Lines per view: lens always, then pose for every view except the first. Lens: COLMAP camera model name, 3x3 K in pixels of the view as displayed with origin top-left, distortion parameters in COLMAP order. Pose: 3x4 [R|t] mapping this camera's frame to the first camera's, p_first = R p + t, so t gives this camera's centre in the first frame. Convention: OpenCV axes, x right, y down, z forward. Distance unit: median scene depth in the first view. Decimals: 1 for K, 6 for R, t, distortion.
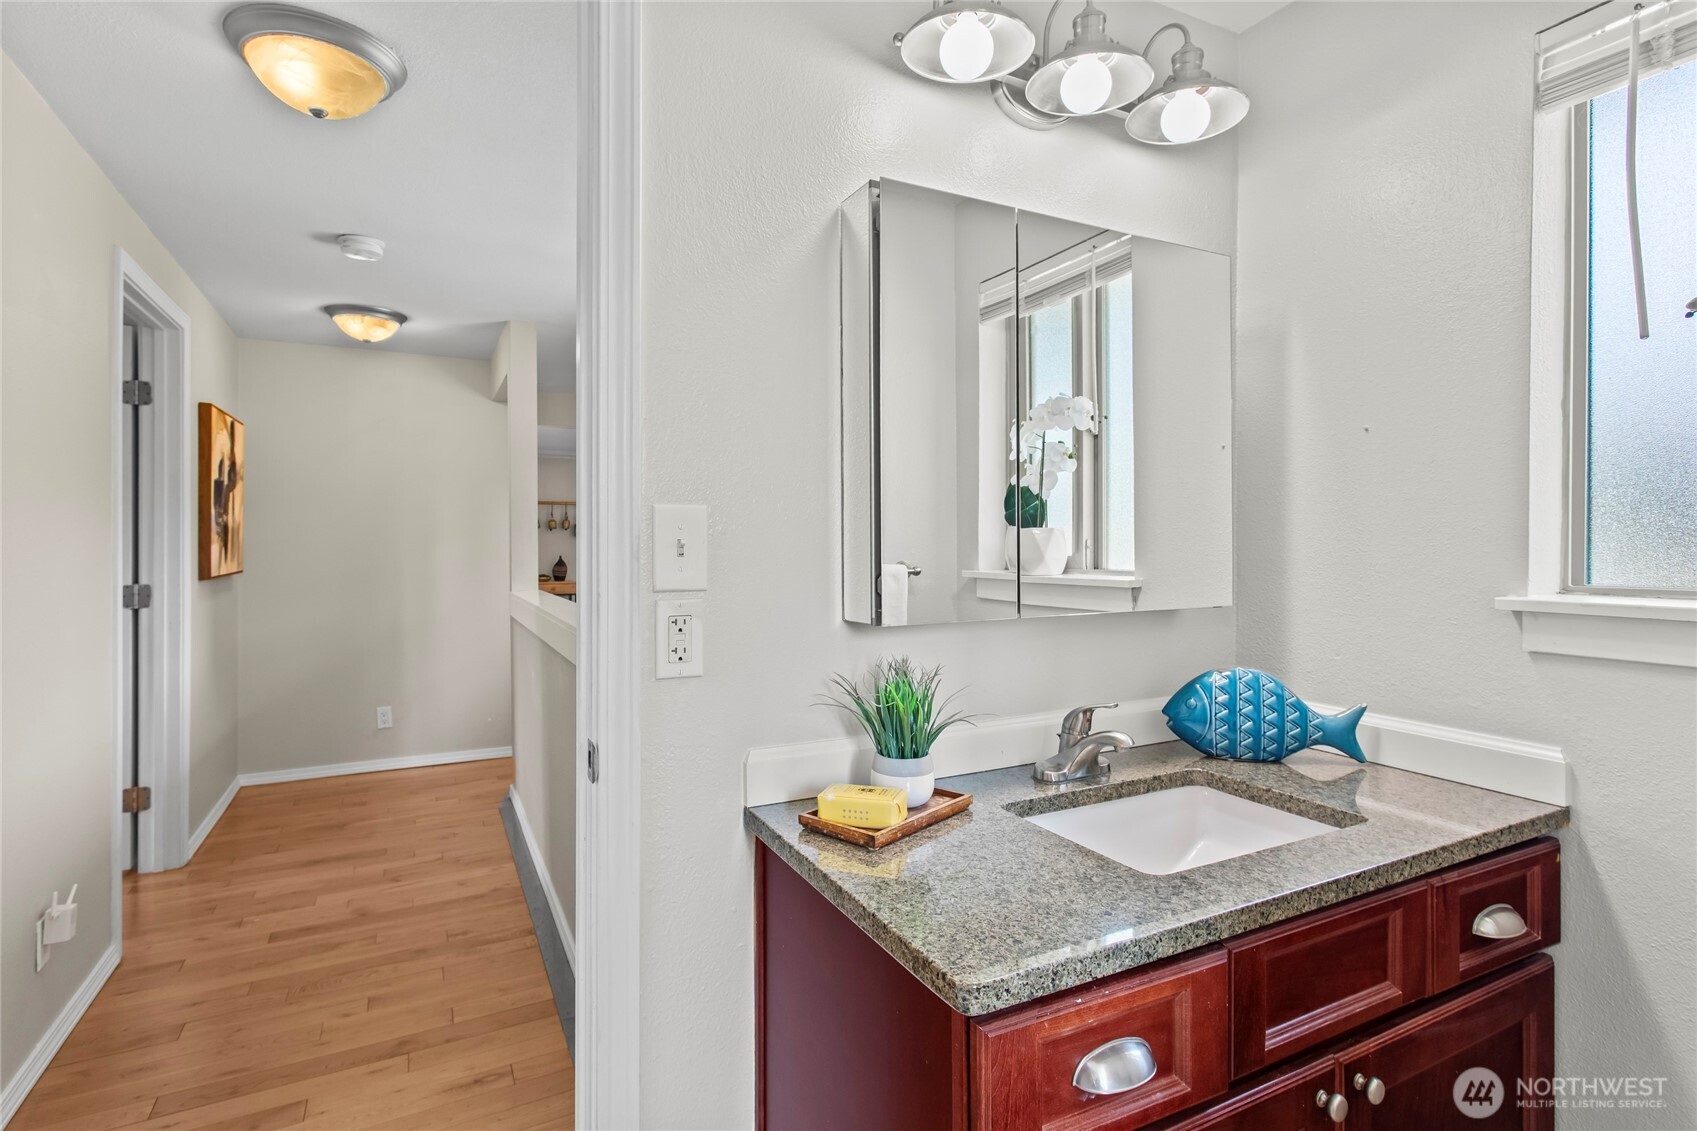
lens RADIAL K [[826.2, 0, 848.5], [0, 826.2, 565.5], [0, 0, 1]] dist [-0.001069, -0.000482]
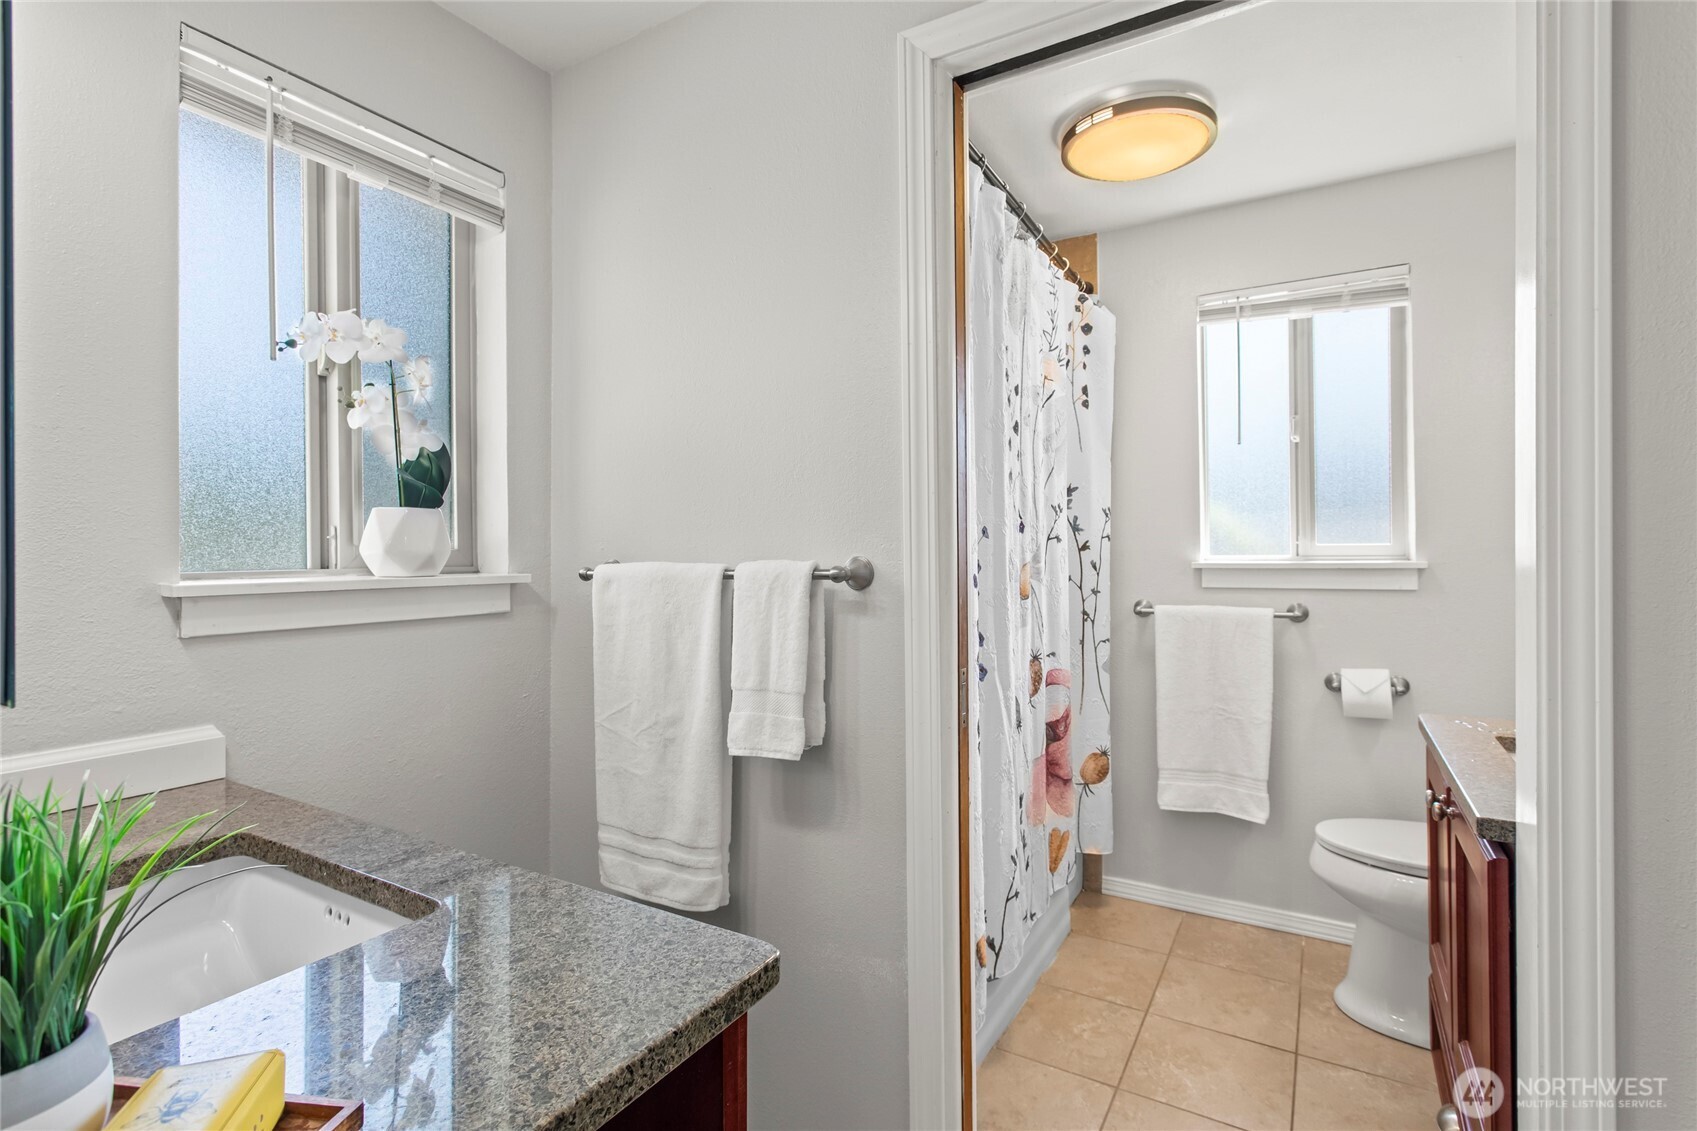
lens RADIAL K [[826.2, 0, 848.5], [0, 826.2, 565.5], [0, 0, 1]] dist [-0.001069, -0.000482]
pose [[-0.530066, -0.026534, 0.847541, -0.467198], [0.012717, 0.999149, 0.039234, -0.014057], [-0.847861, 0.031575, -0.529278, 0.868106]]
